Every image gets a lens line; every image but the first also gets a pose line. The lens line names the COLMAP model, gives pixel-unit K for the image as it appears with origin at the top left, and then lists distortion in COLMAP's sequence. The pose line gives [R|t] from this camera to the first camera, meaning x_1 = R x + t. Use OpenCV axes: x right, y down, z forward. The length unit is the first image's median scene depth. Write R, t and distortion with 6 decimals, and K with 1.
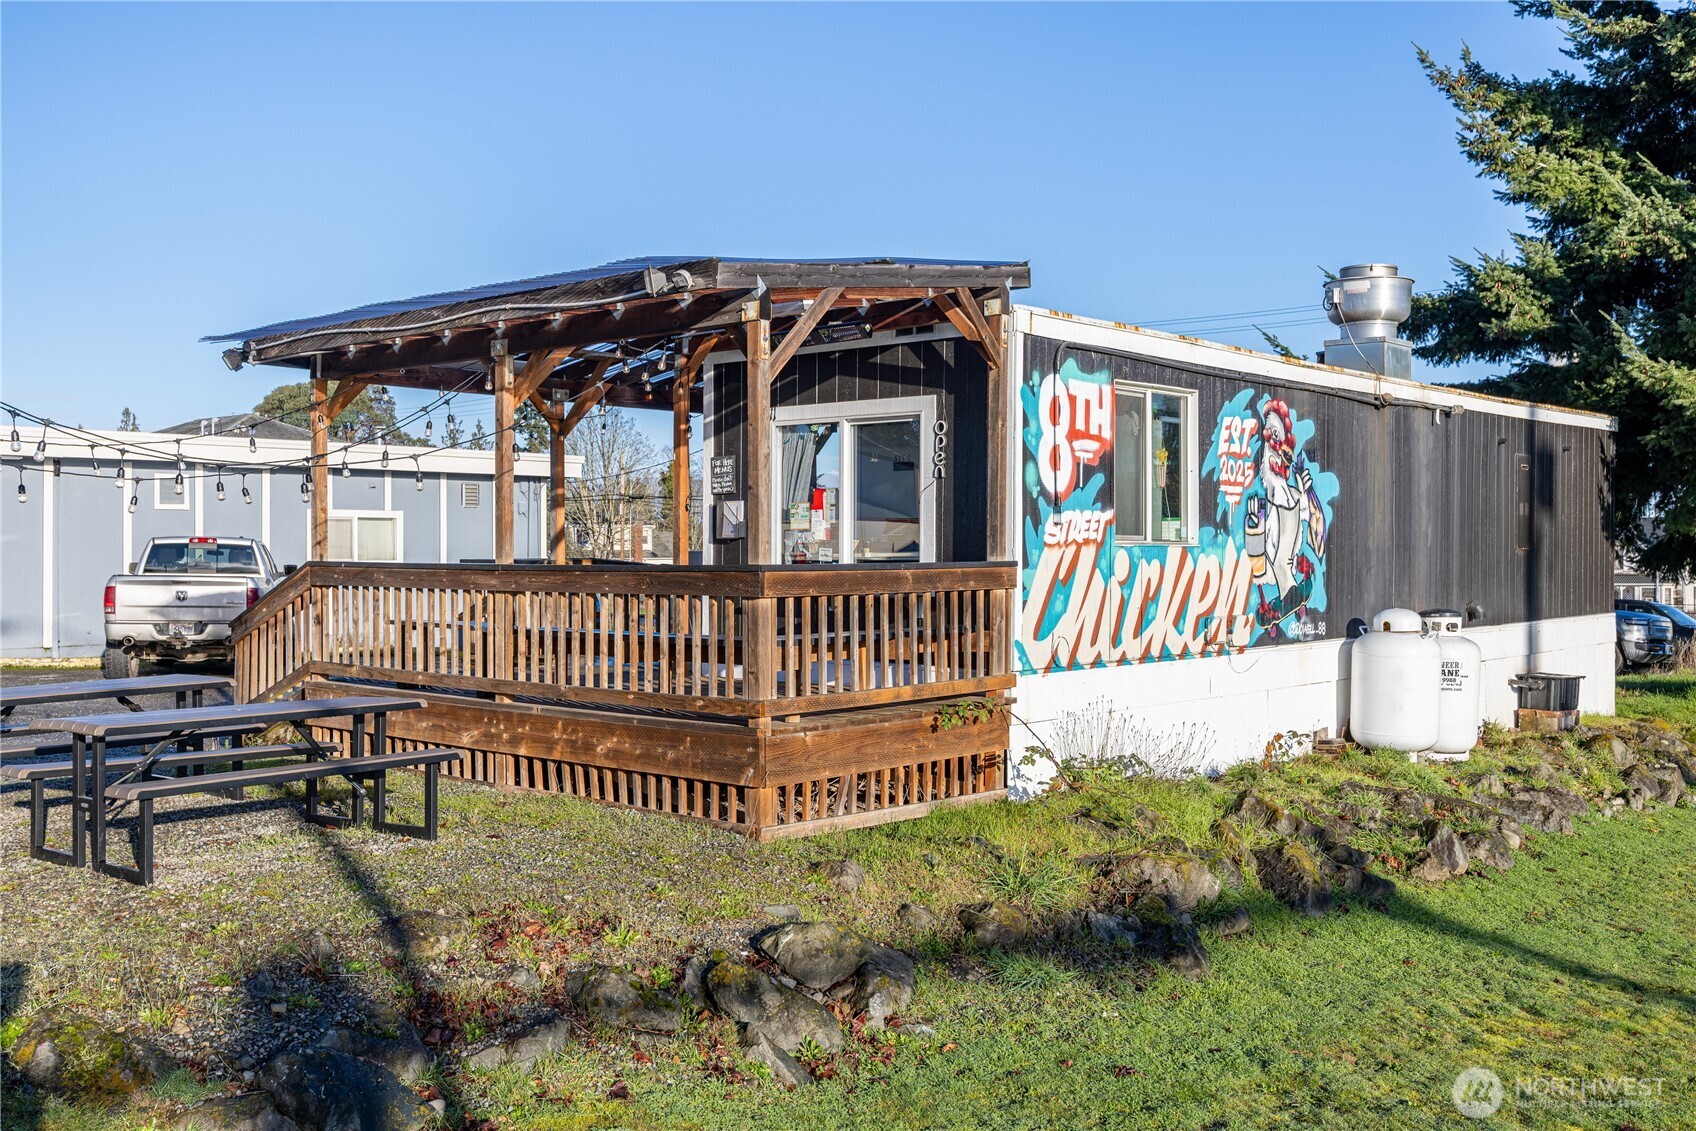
lens RADIAL K [[1607.7, 0, 859.4], [0, 1607.7, 563.5], [0, 0, 1]] dist [-0.004965, 0.000000]
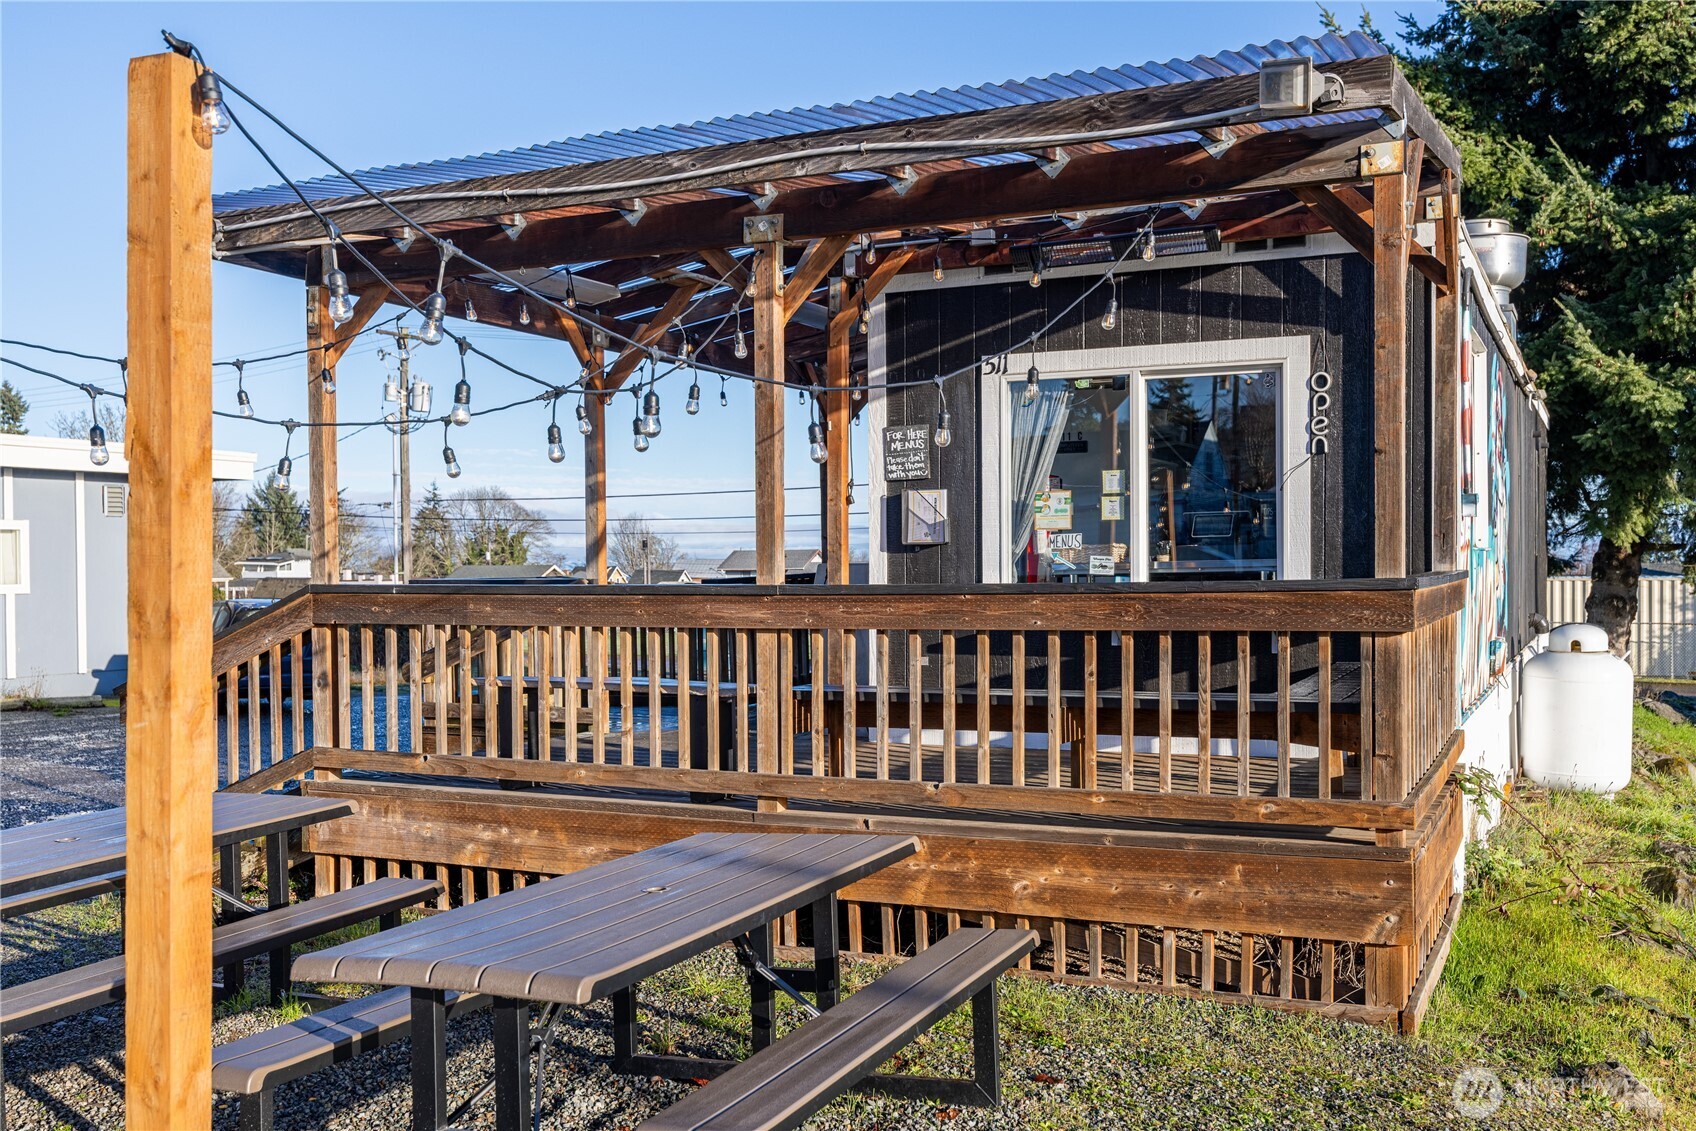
lens RADIAL K [[1607.7, 0, 840.8], [0, 1607.7, 593.2], [0, 0, 1]] dist [-0.004965, 0.000000]
pose [[0.957746, -0.014865, 0.287230, -0.344212], [0.012551, 0.999872, 0.009896, -0.001914], [-0.287340, -0.005873, 0.957811, 0.378154]]
